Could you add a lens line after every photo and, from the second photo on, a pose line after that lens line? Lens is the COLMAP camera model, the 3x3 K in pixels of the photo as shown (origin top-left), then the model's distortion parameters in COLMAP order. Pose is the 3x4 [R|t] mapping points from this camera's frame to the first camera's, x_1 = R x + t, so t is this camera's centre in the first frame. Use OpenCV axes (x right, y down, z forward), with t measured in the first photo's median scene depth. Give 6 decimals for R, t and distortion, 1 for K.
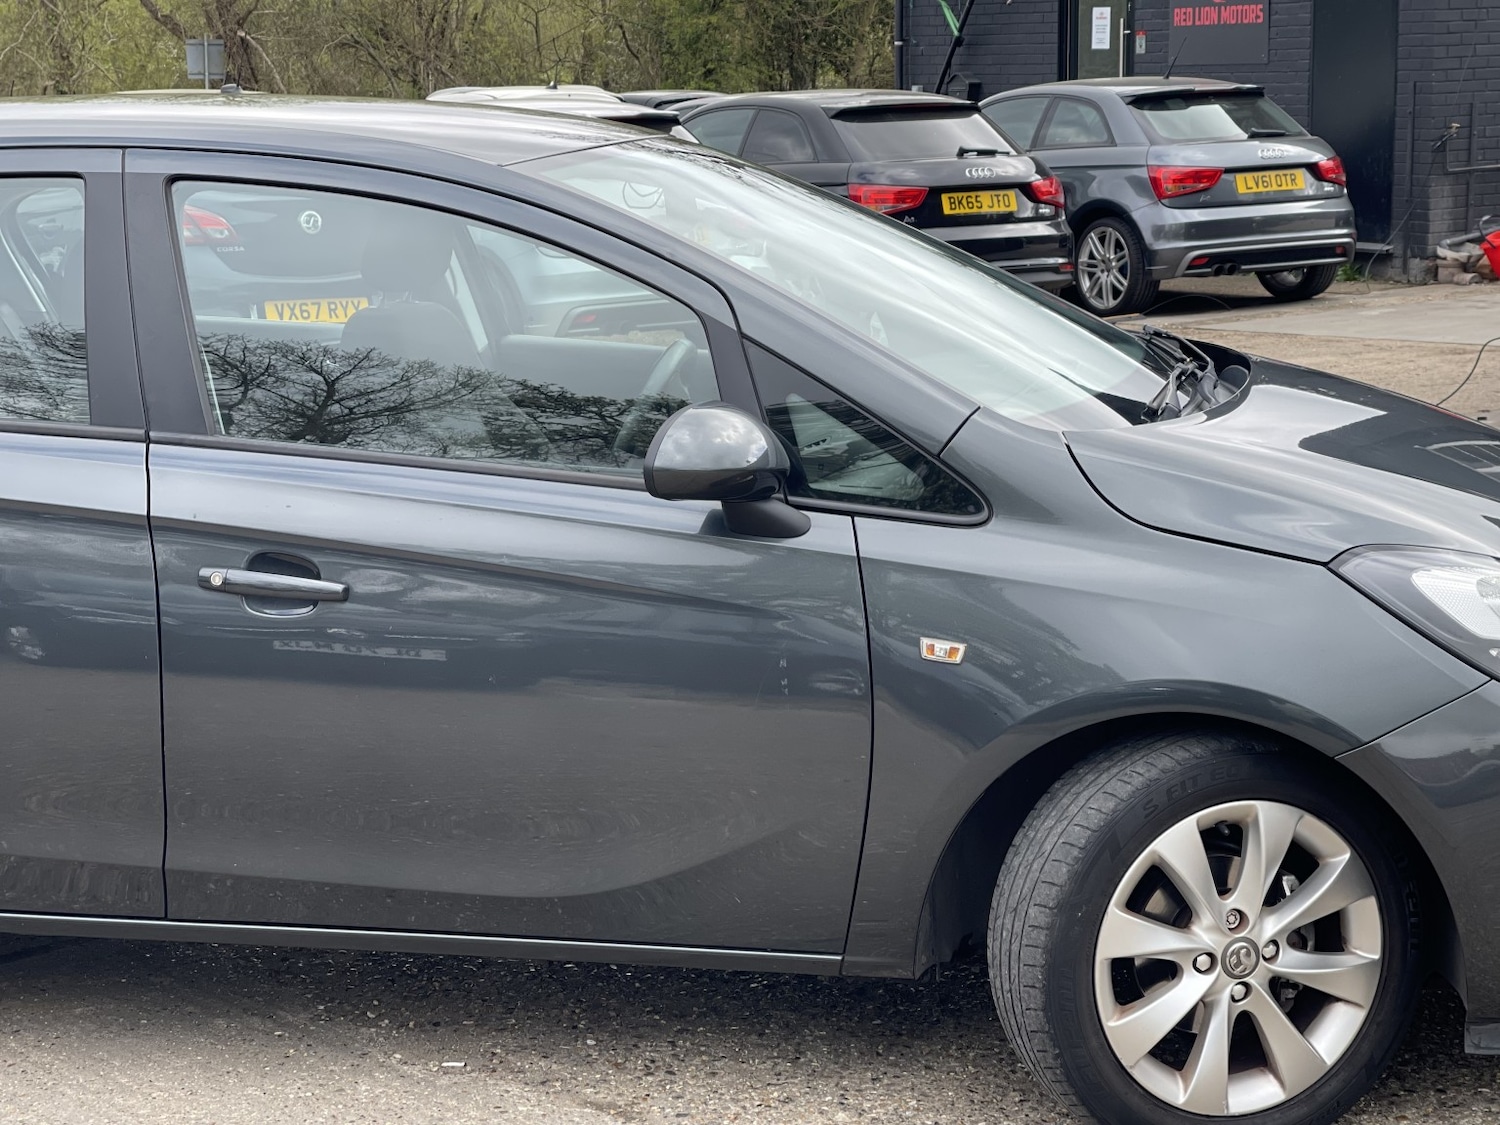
lens RADIAL K [[2752.7, 0, 750.0], [0, 2752.7, 562.5], [0, 0, 1]] dist [0.286355, -0.852209]
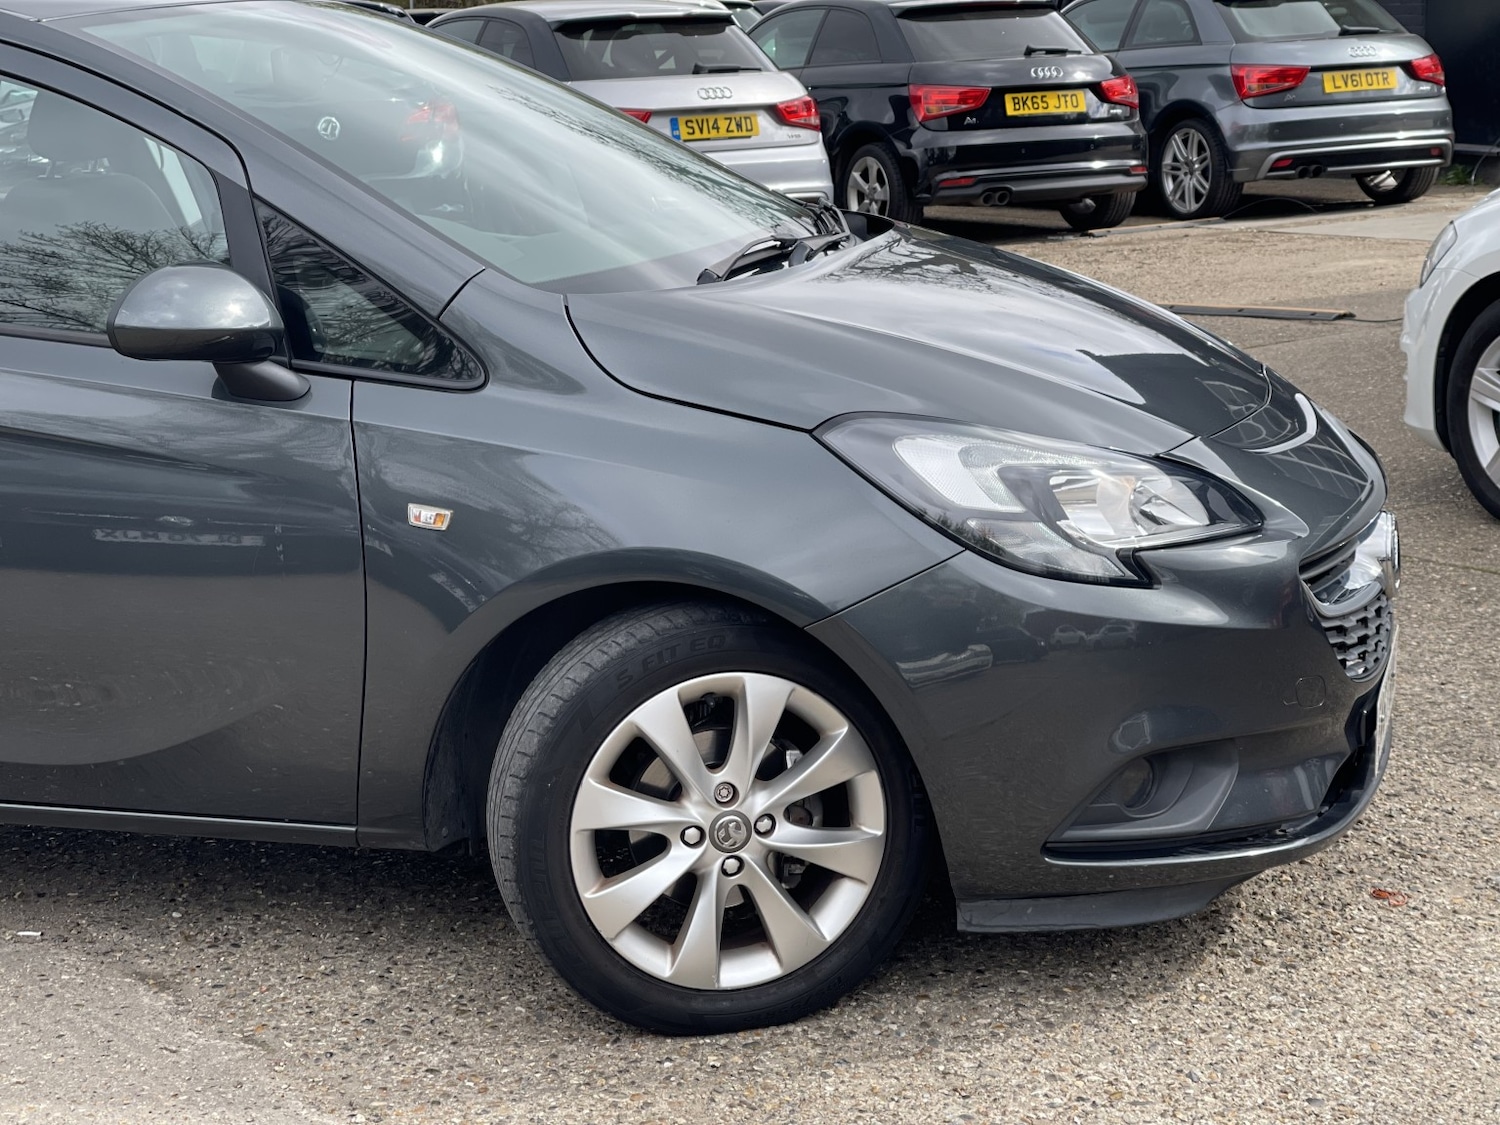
lens RADIAL K [[2752.7, 0, 750.0], [0, 2752.7, 562.5], [0, 0, 1]] dist [0.286355, -0.852209]
pose [[0.996557, 0.010918, -0.082185, 0.071922], [-0.008480, 0.999515, 0.029958, 0.004752], [0.082472, -0.029158, 0.996167, 0.008034]]
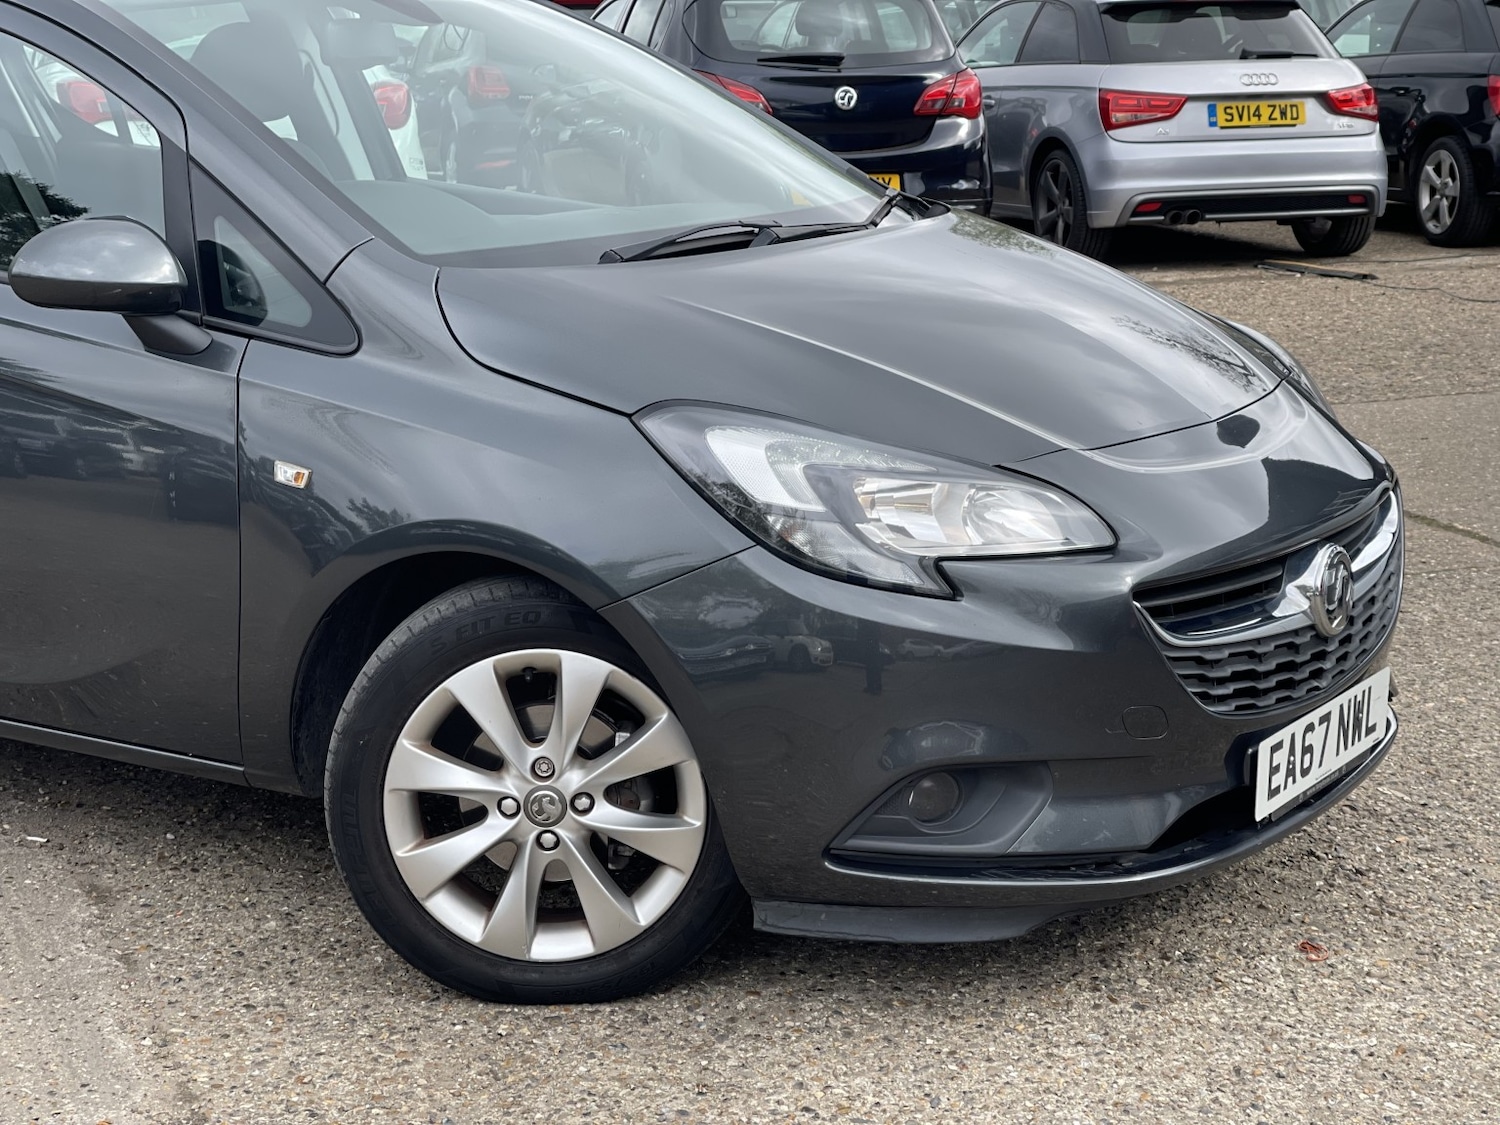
lens RADIAL K [[2773.3, 0, 750.0], [0, 2773.3, 562.5], [0, 0, 1]] dist [0.289616, -0.810141]
pose [[0.935205, 0.089399, -0.342637, 0.158524], [-0.077868, 0.995841, 0.047296, 0.000619], [0.345440, -0.017551, 0.938277, 0.025264]]
